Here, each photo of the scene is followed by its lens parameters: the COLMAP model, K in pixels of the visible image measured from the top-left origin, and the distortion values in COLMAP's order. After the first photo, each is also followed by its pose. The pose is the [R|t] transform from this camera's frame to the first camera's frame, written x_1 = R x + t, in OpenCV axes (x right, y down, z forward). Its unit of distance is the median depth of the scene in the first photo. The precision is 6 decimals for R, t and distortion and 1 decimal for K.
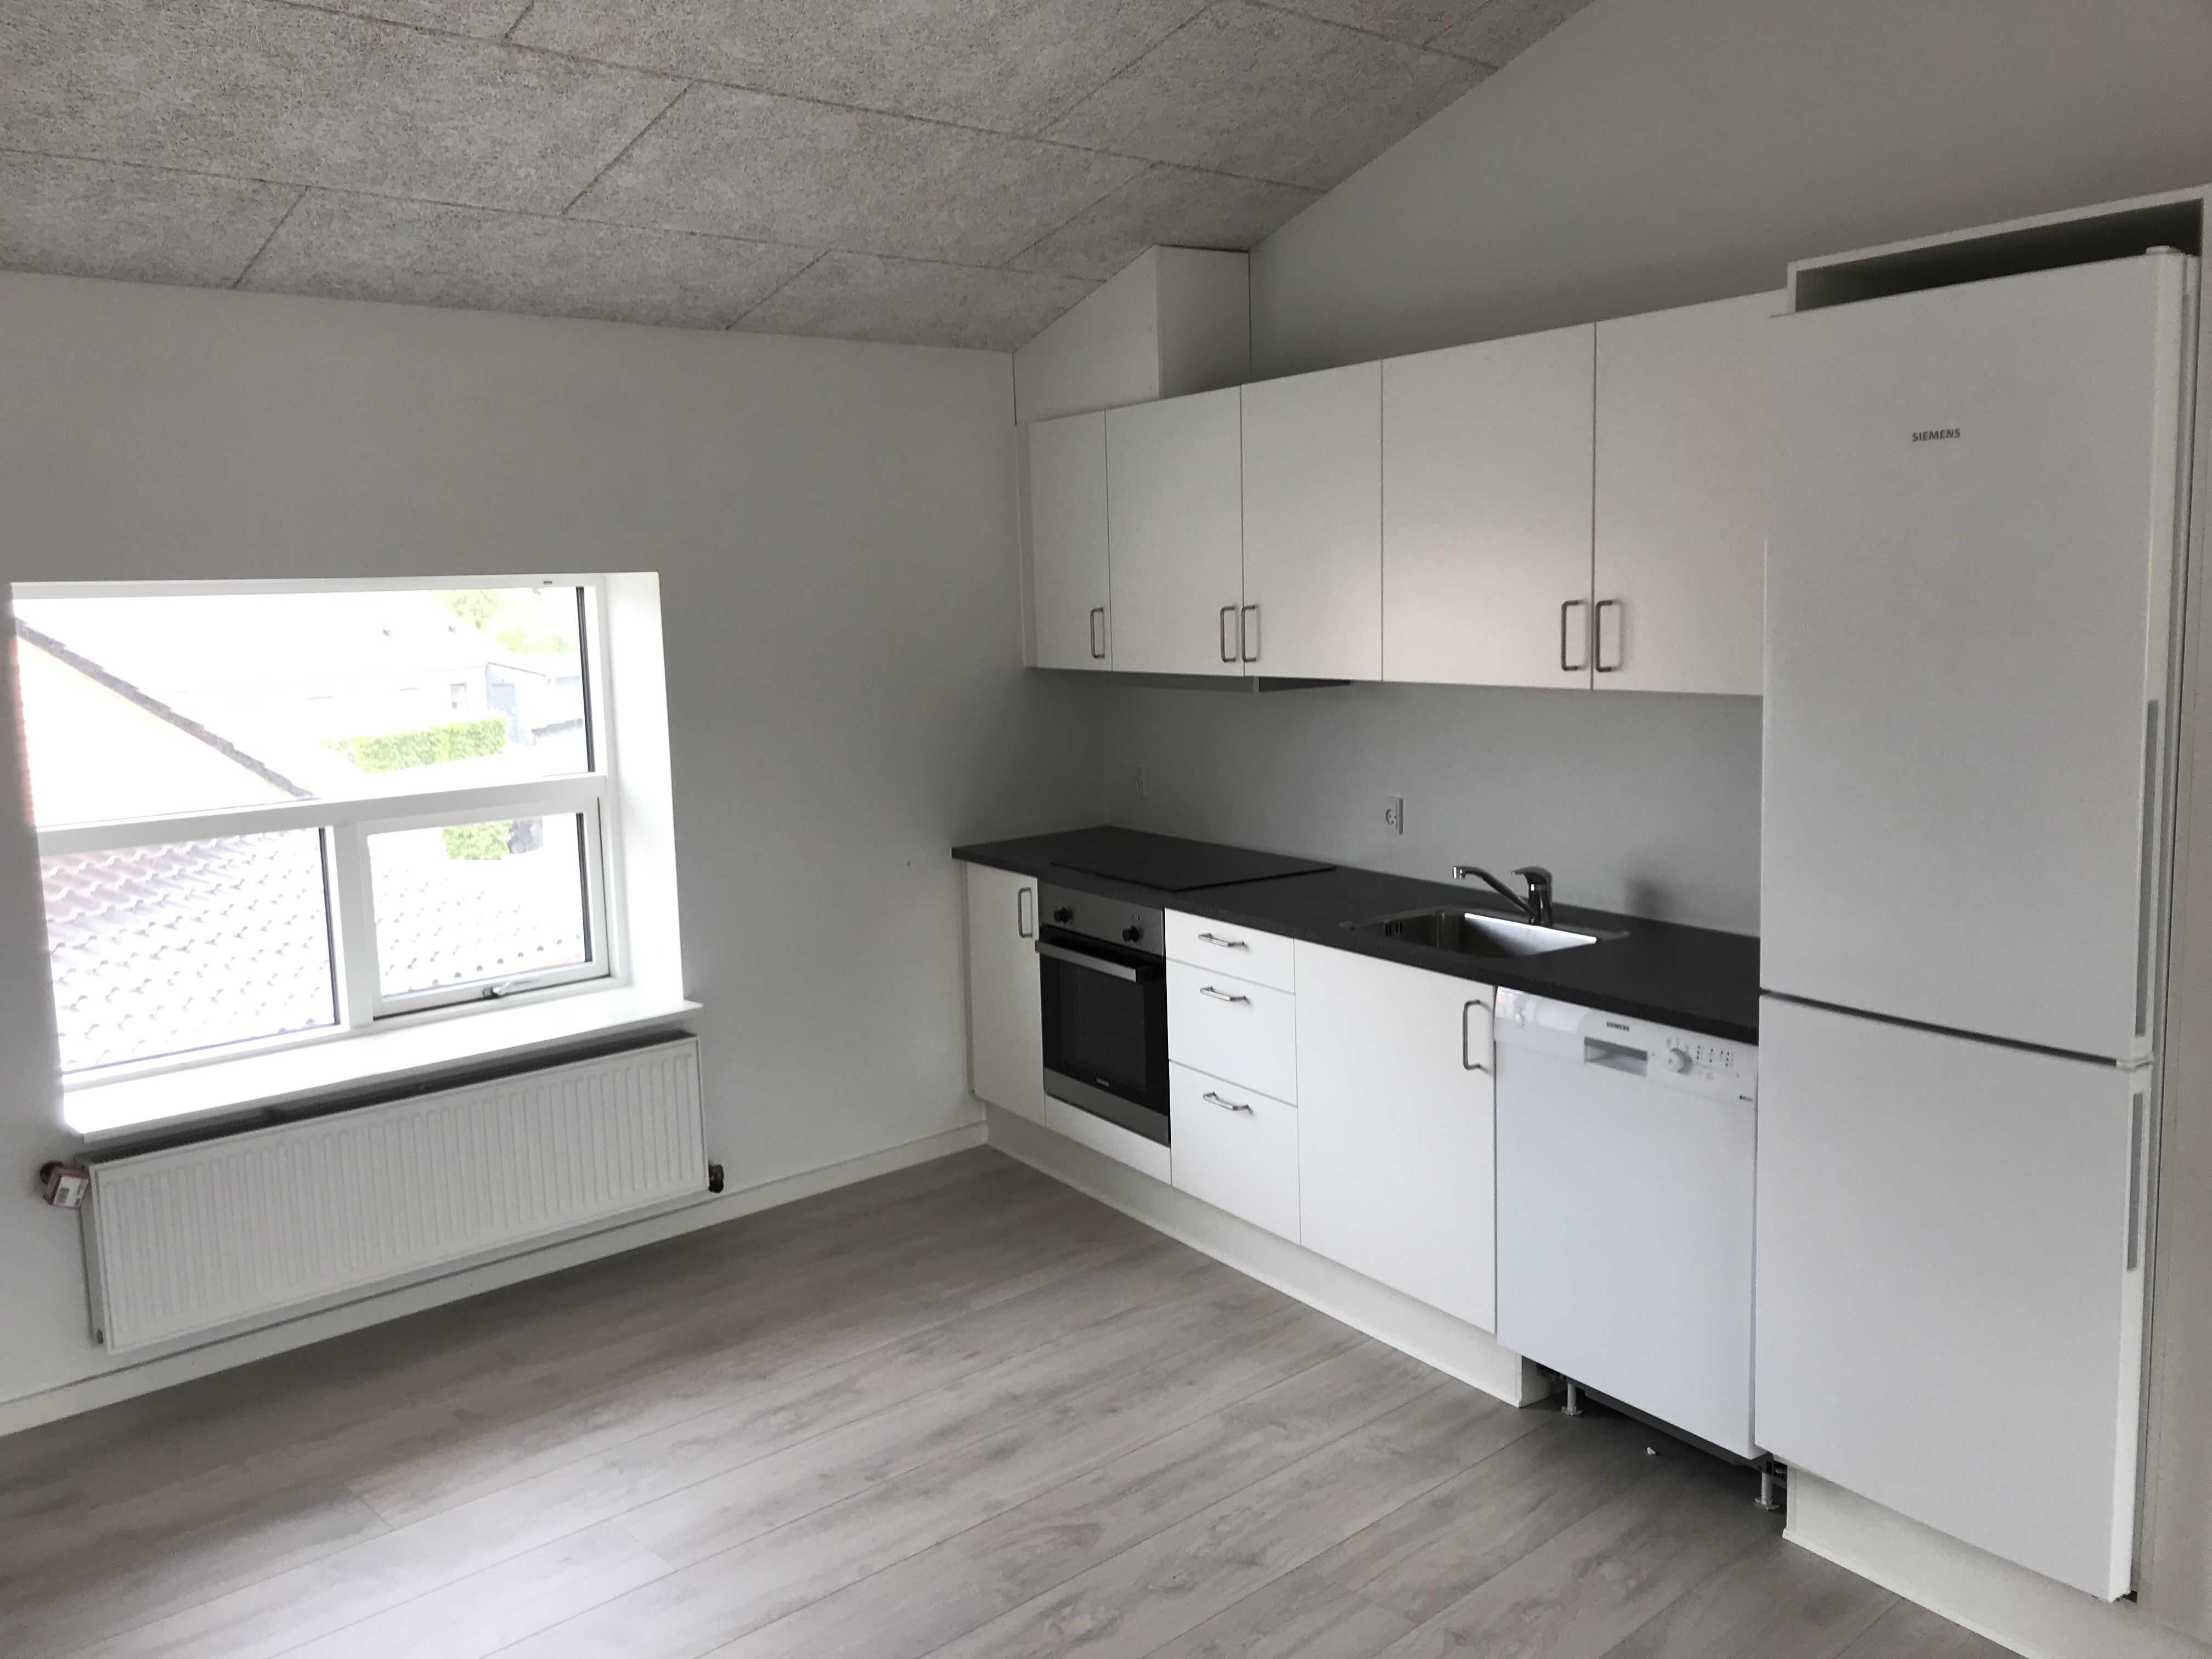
lens RADIAL K [[1816.5, 0, 1108.7], [0, 1816.5, 820.0], [0, 0, 1]] dist [0.028911, -0.009201]
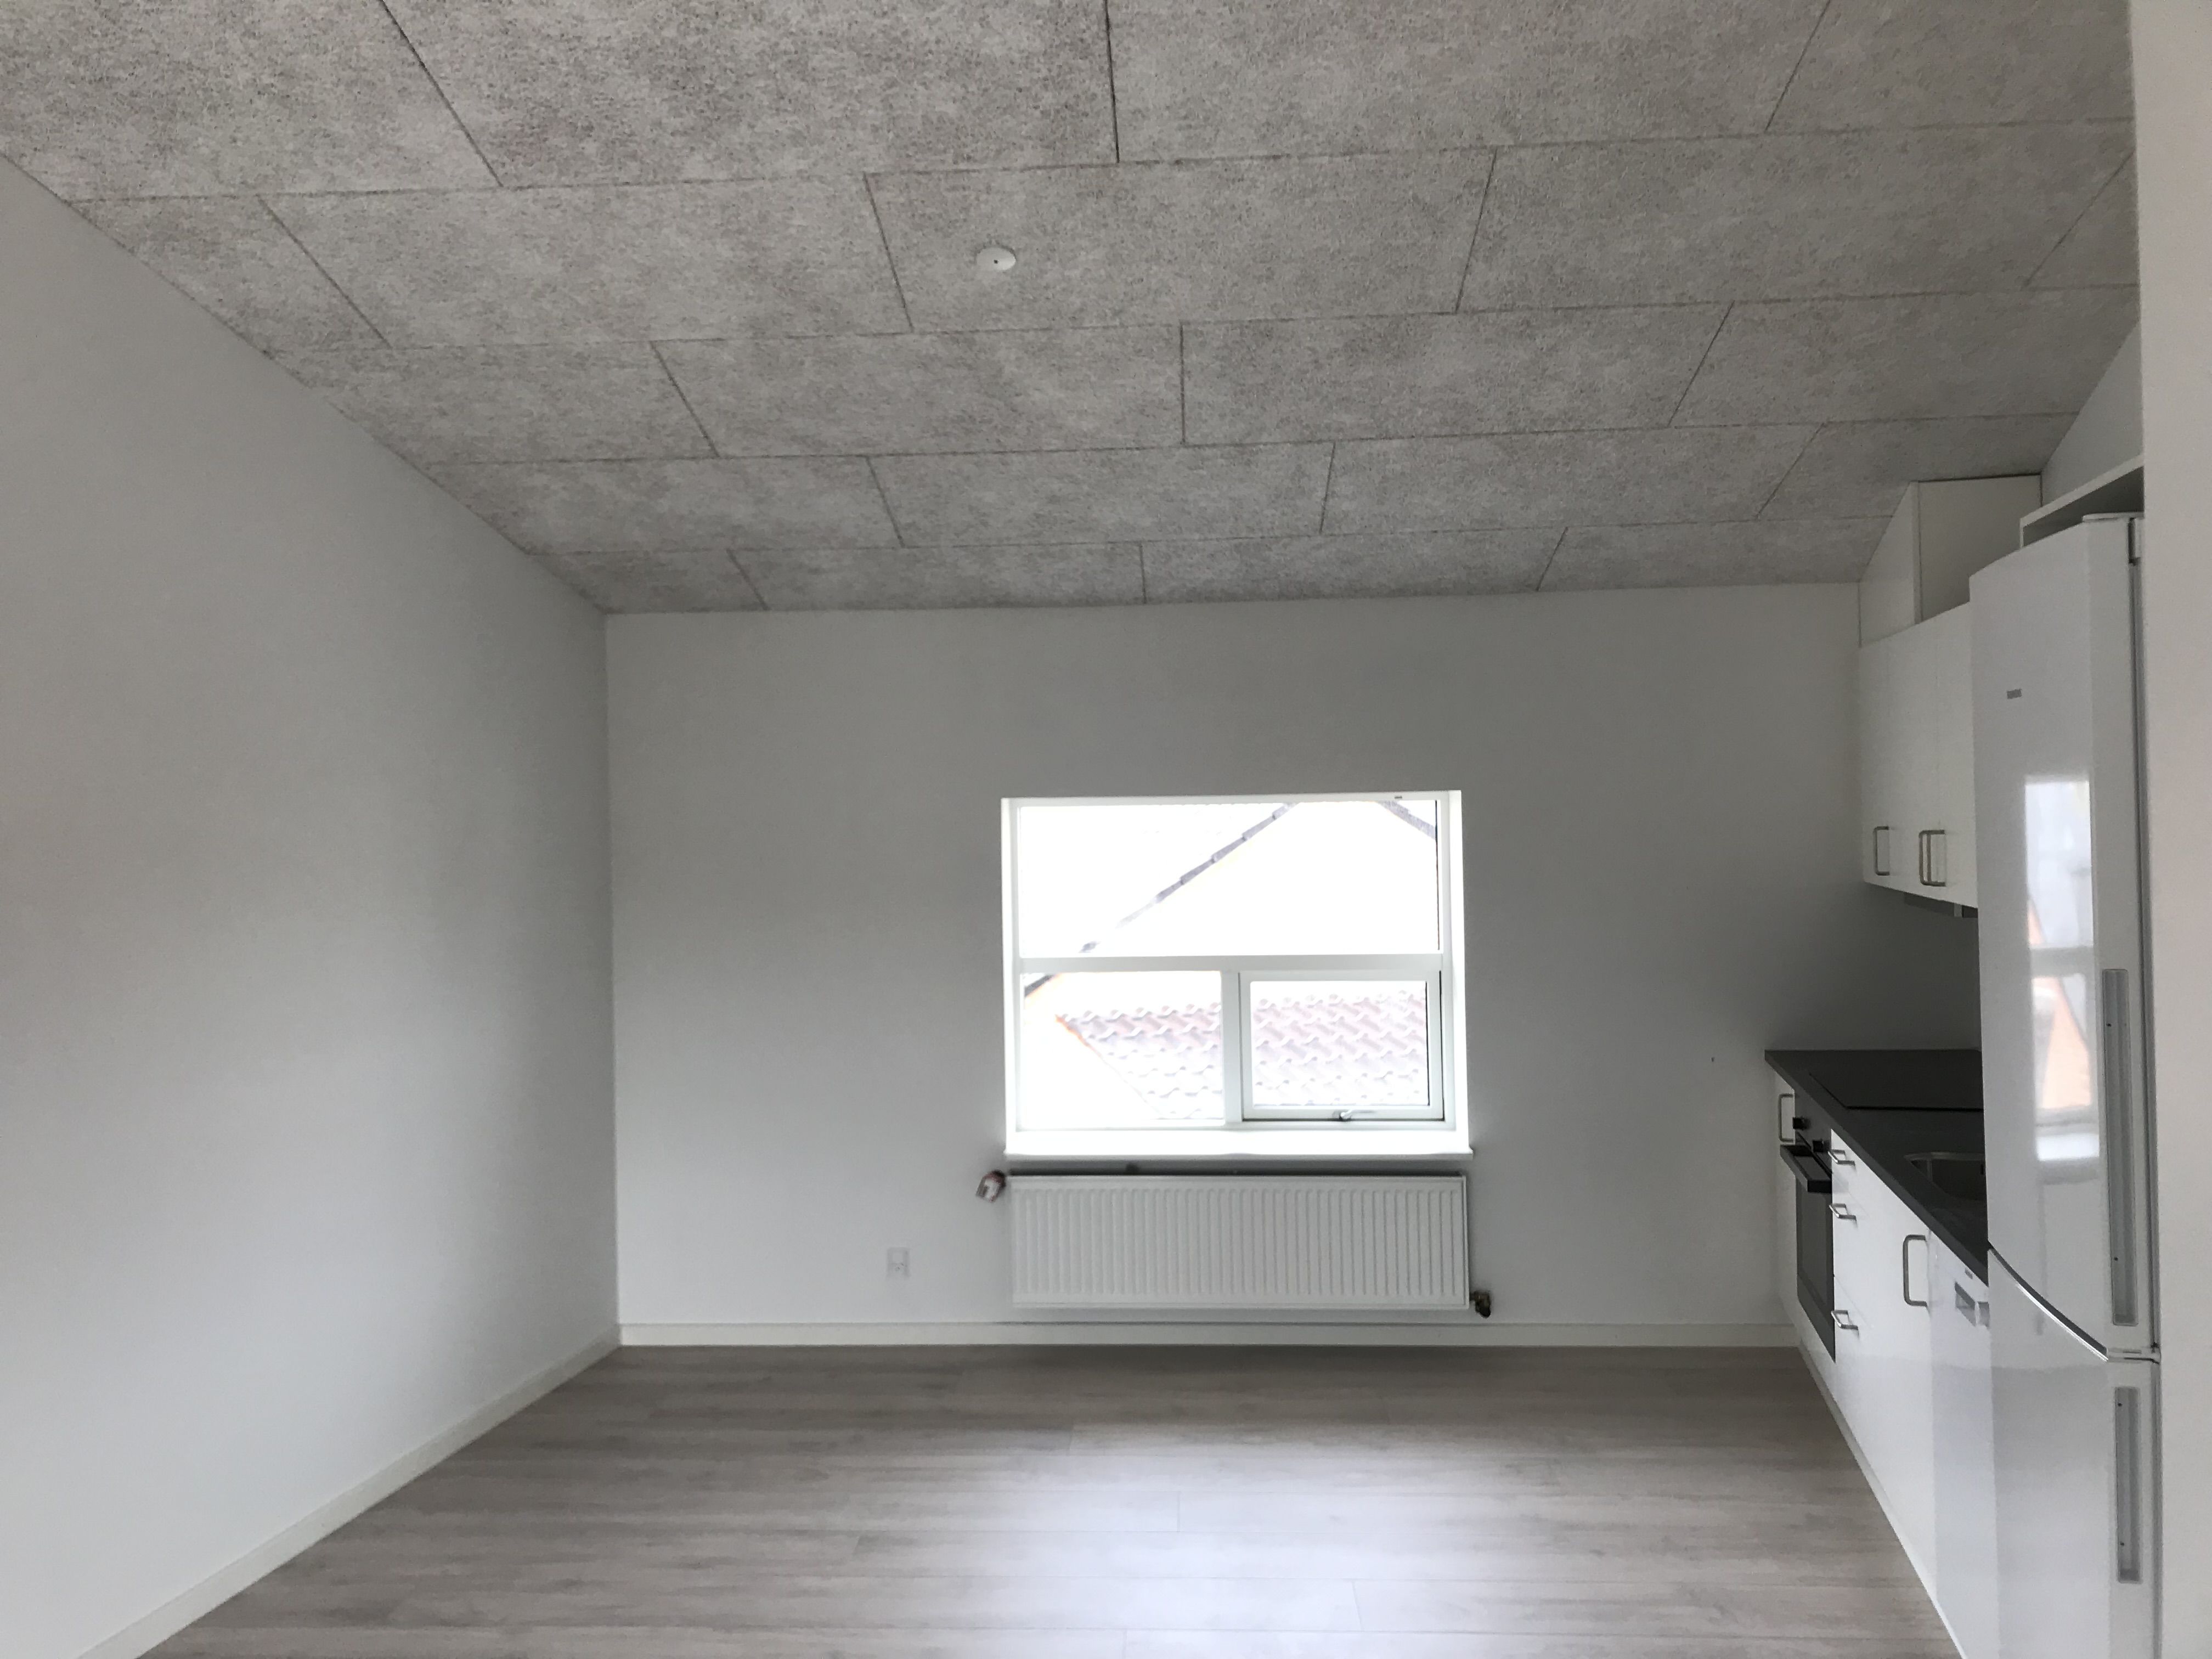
lens RADIAL K [[1816.5, 0, 1100.6], [0, 1816.5, 823.3], [0, 0, 1]] dist [0.028911, -0.009201]
pose [[0.701826, 0.022991, -0.711977, 0.470236], [-0.092989, 0.993884, -0.059569, -0.018811], [0.706253, 0.108013, 0.699671, -0.031509]]
